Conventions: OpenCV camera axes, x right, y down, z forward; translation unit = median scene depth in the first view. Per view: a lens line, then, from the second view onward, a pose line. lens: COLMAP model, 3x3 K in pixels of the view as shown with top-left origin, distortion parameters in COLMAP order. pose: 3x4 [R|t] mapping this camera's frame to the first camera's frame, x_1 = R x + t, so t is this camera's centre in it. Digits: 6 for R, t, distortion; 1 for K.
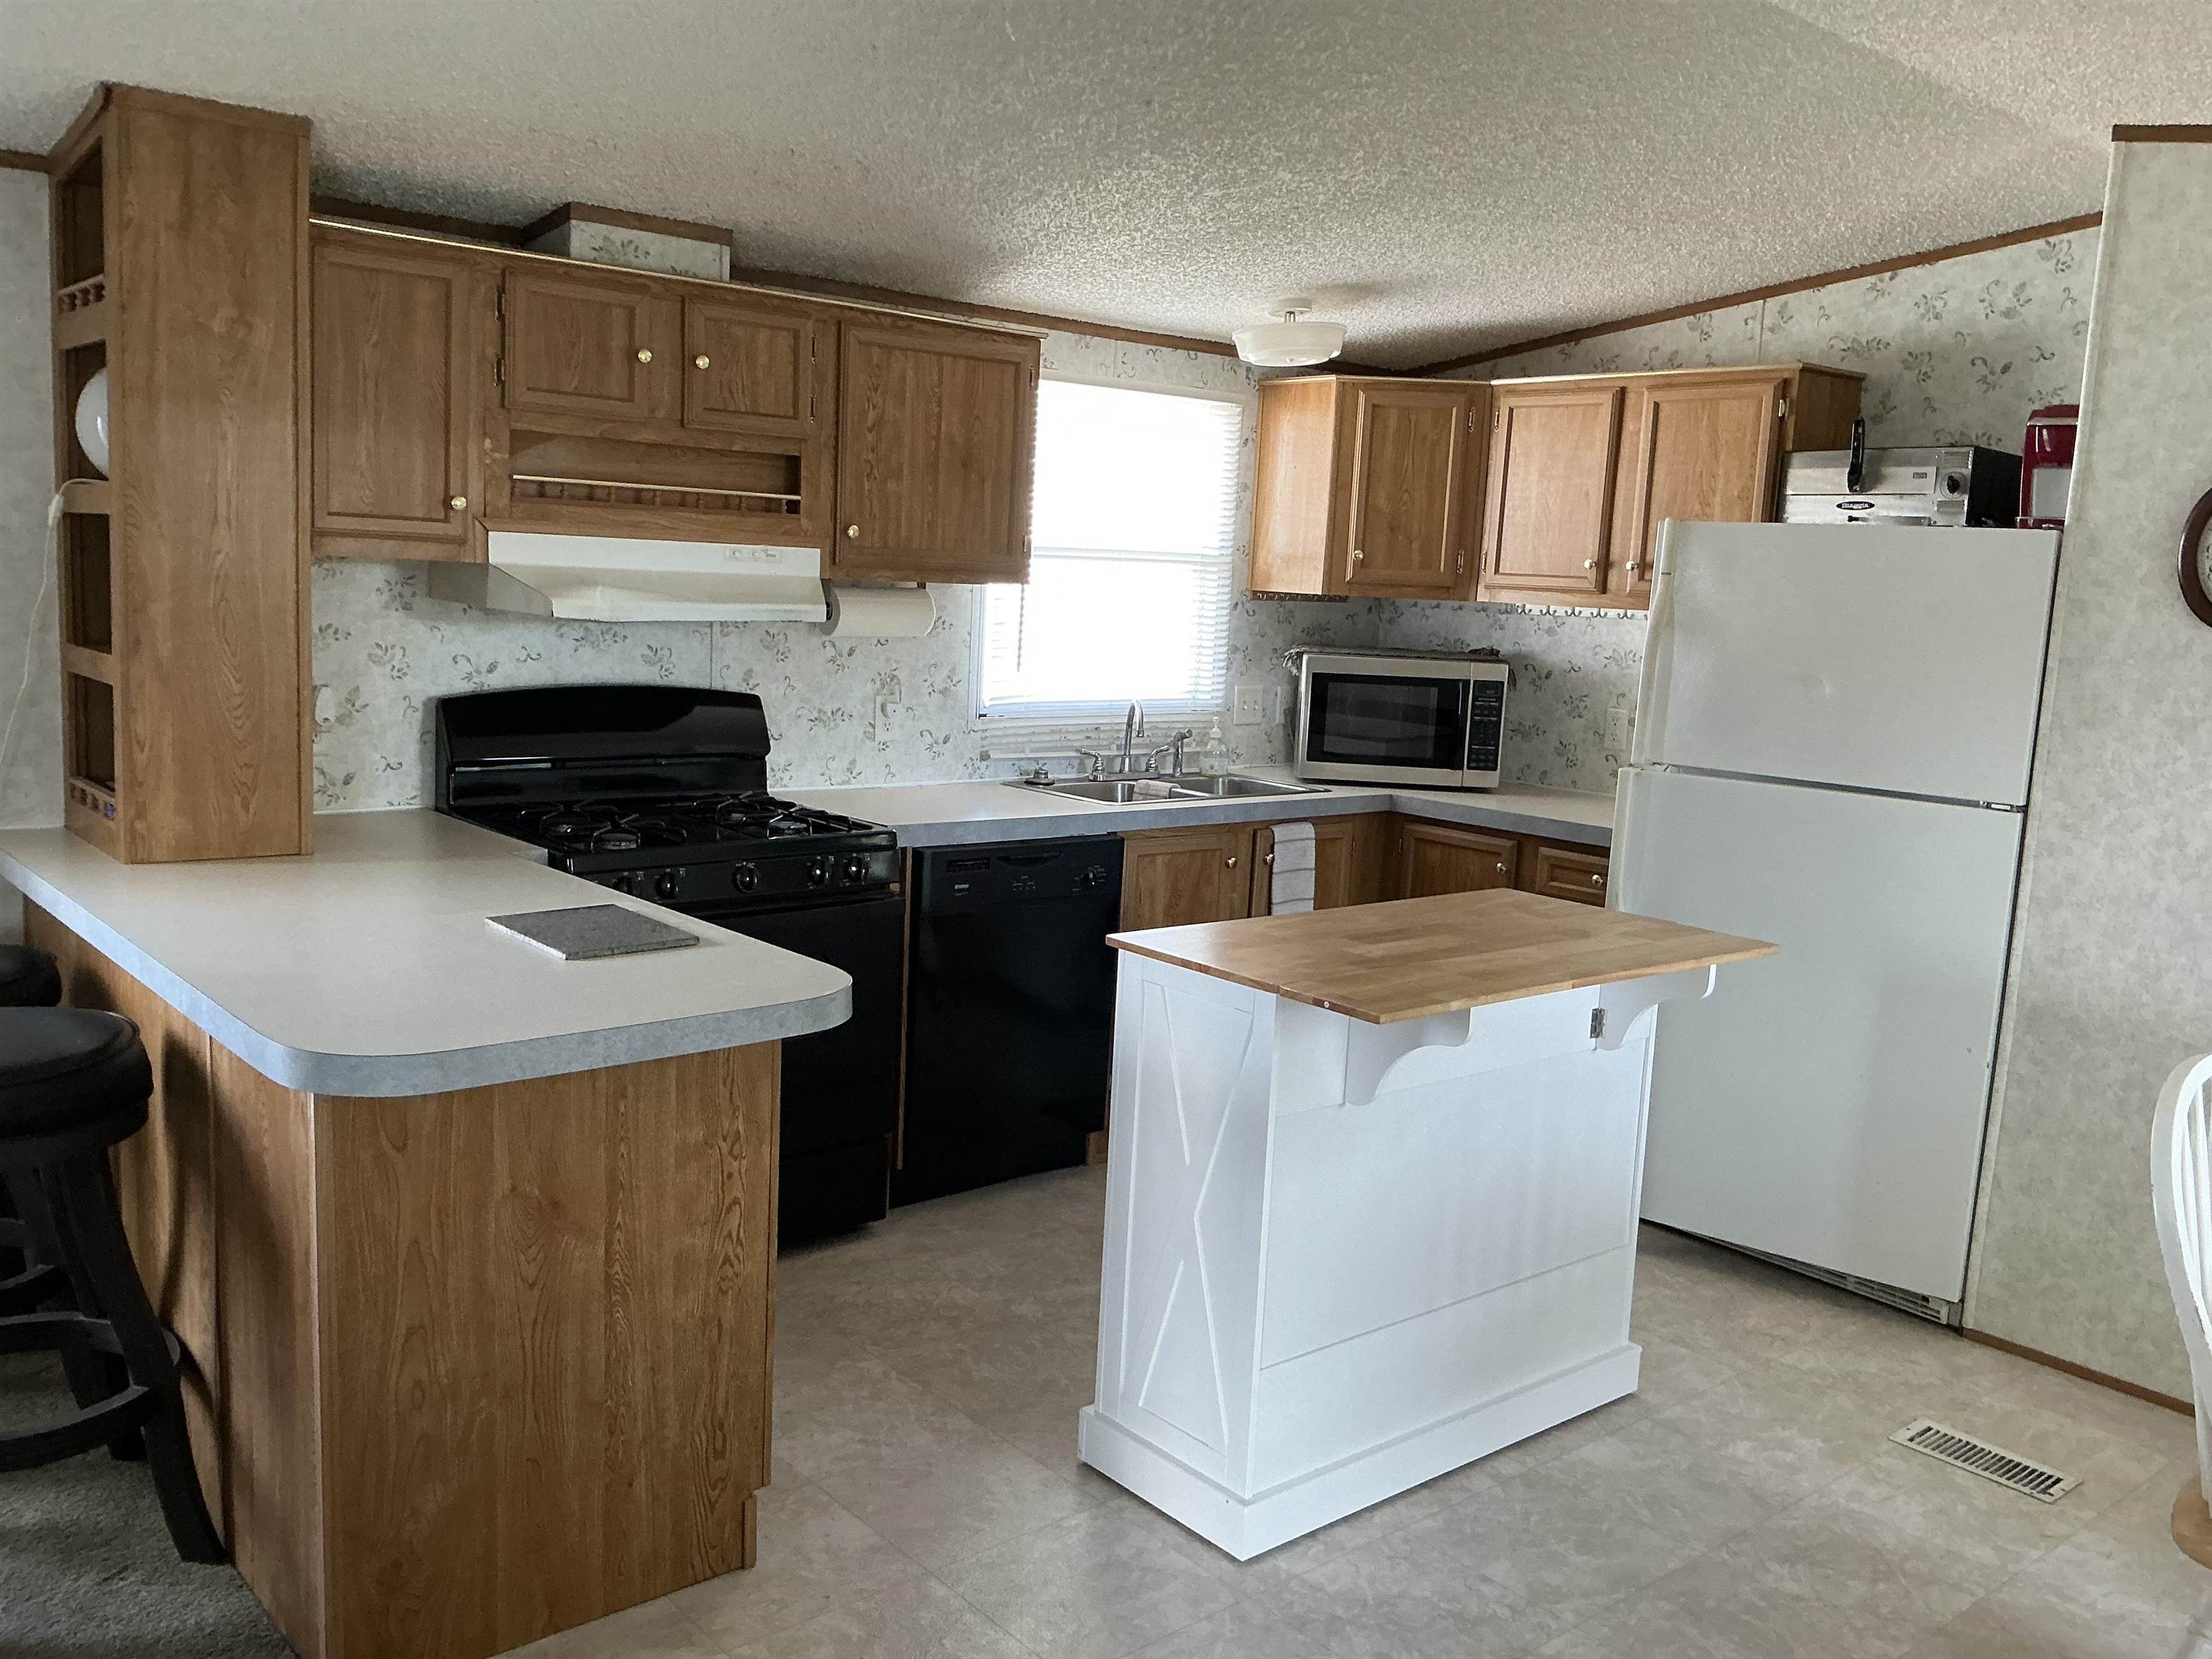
lens RADIAL K [[1823.6, 0, 1107.2], [0, 1823.6, 827.3], [0, 0, 1]] dist [0.093392, -0.175225]
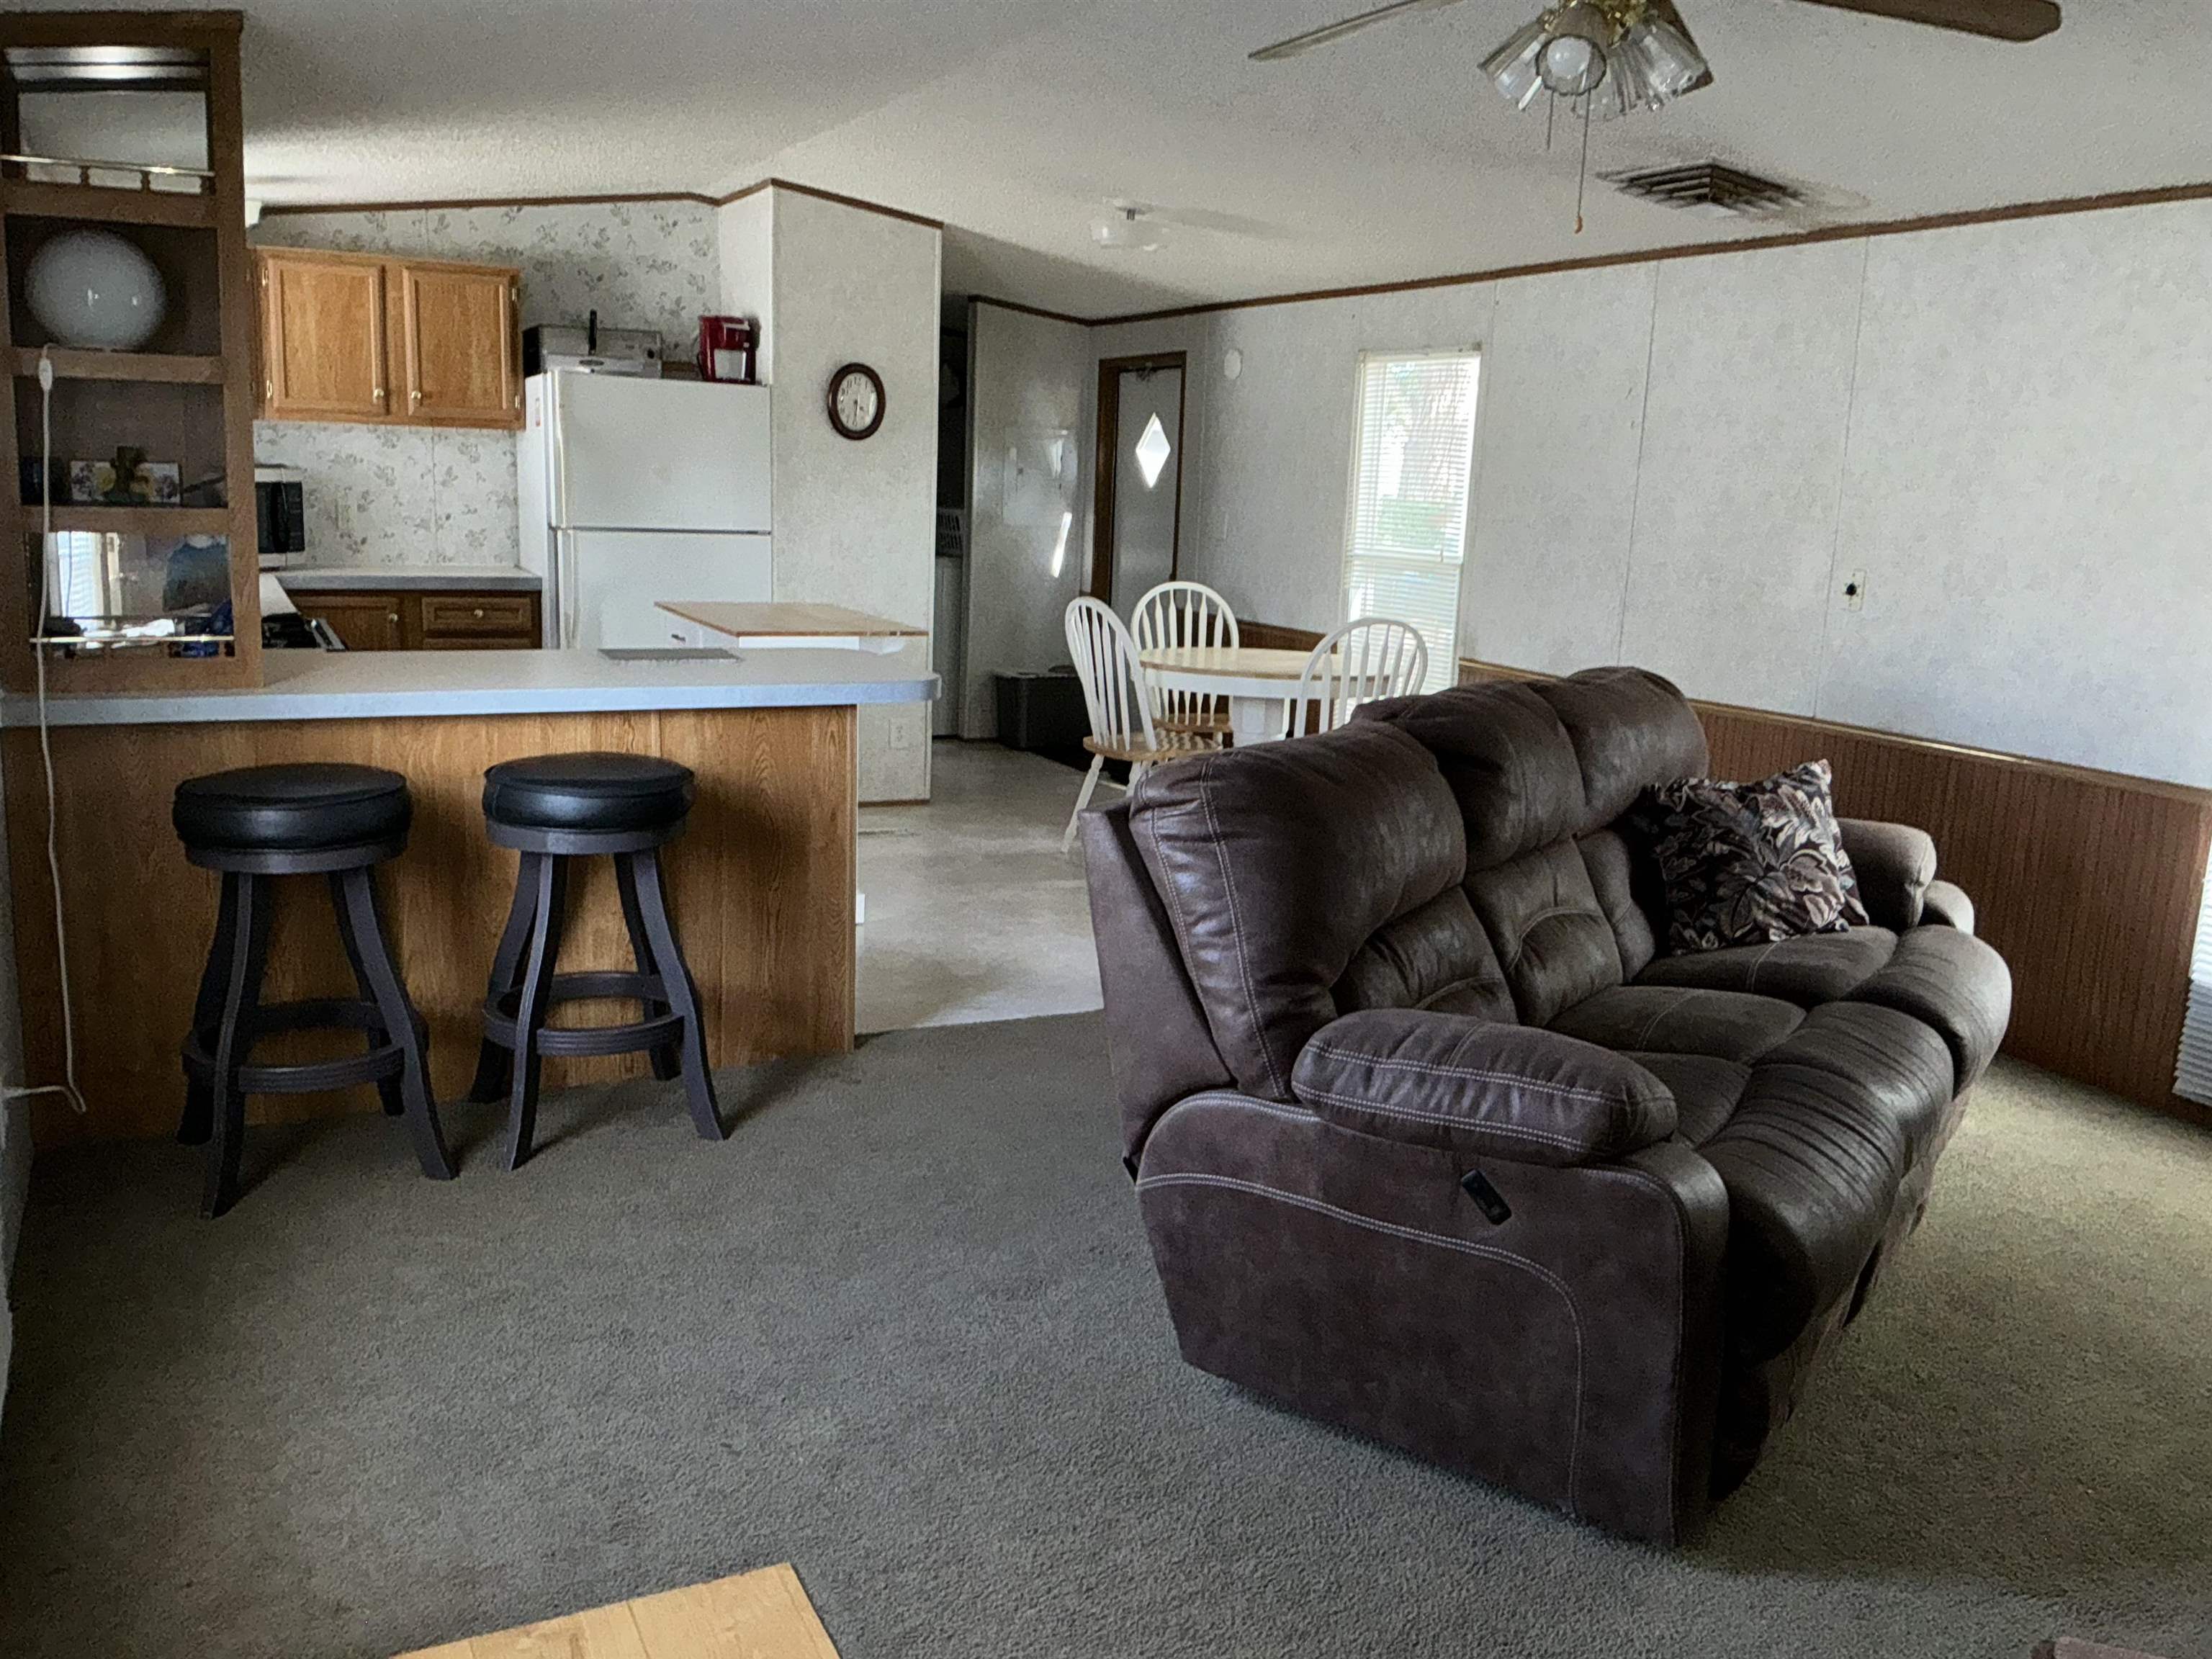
lens RADIAL K [[1823.6, 0, 1121.5], [0, 1823.6, 811.7], [0, 0, 1]] dist [0.093392, -0.175225]
pose [[0.245540, -0.219661, 0.944171, -1.111275], [0.111156, 0.973944, 0.197680, -0.054515], [-0.962992, 0.056412, 0.263559, 0.123910]]
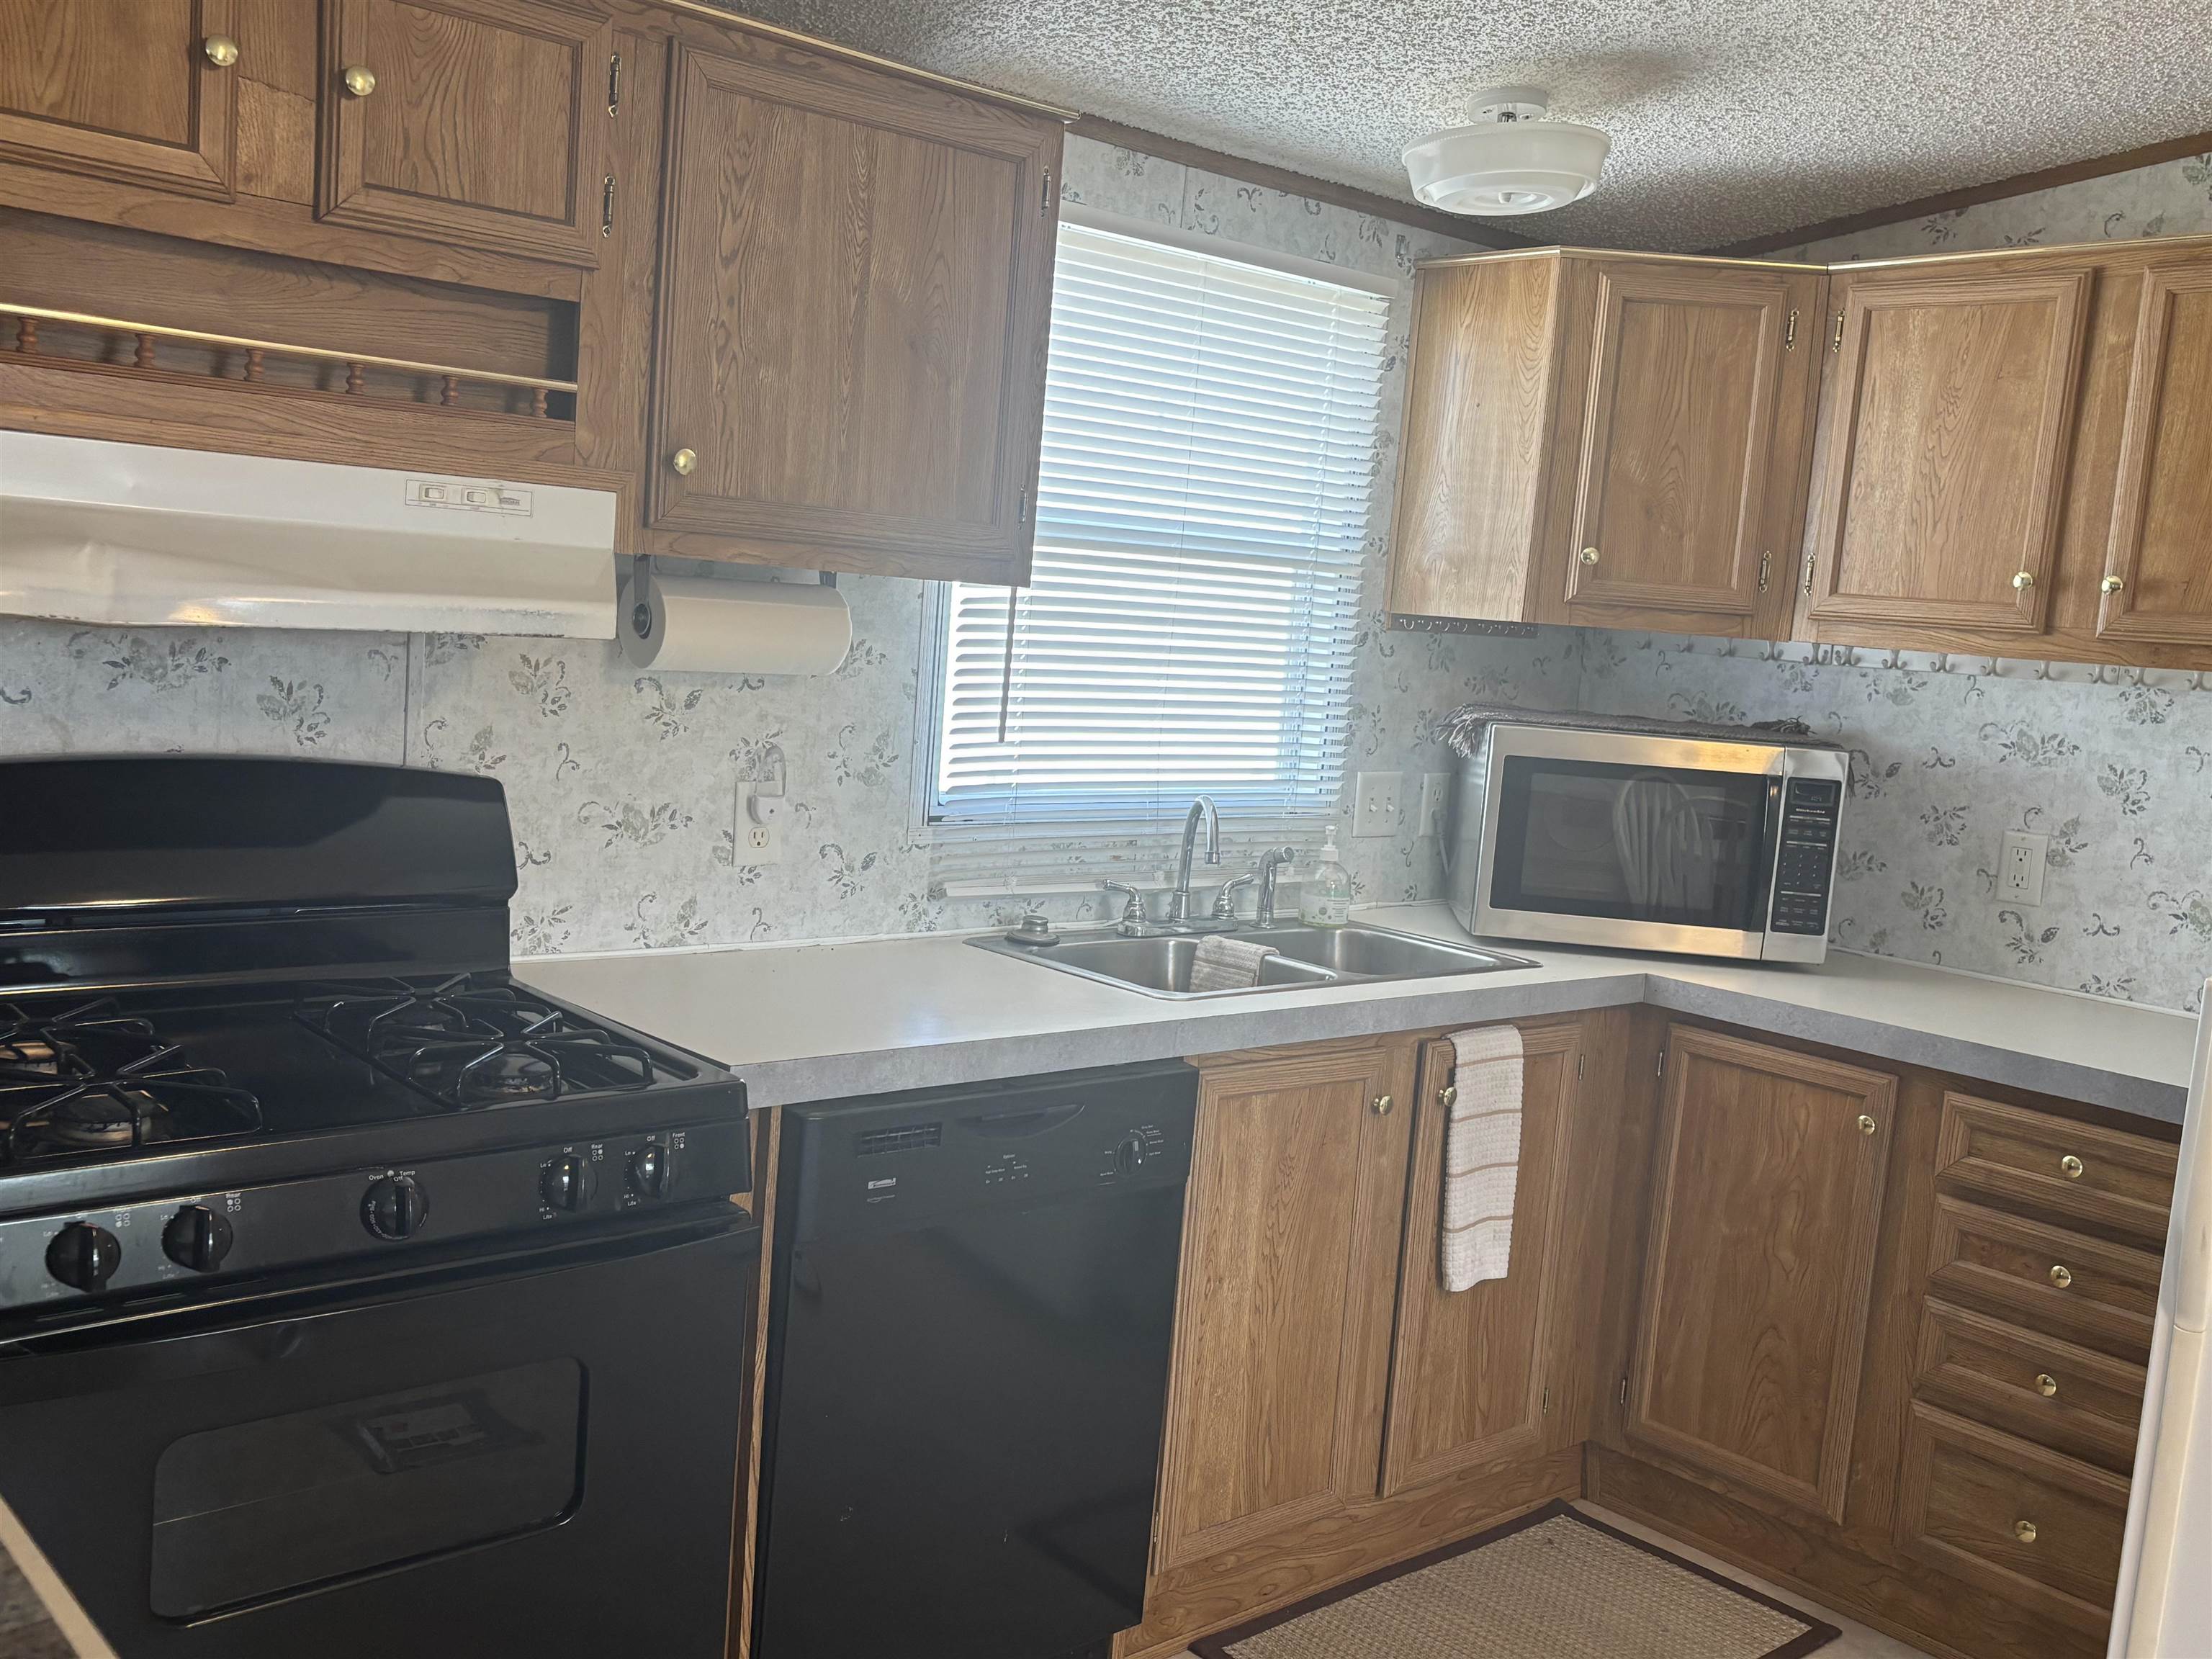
lens RADIAL K [[2052.7, 0, 1096.1], [0, 2052.7, 846.9], [0, 0, 1]] dist [0.023379, 0.000000]
pose [[0.999551, 0.027139, 0.012732, -0.030102], [-0.026842, 0.999376, -0.022965, -0.044958], [-0.013347, 0.022613, 0.999655, 0.423249]]
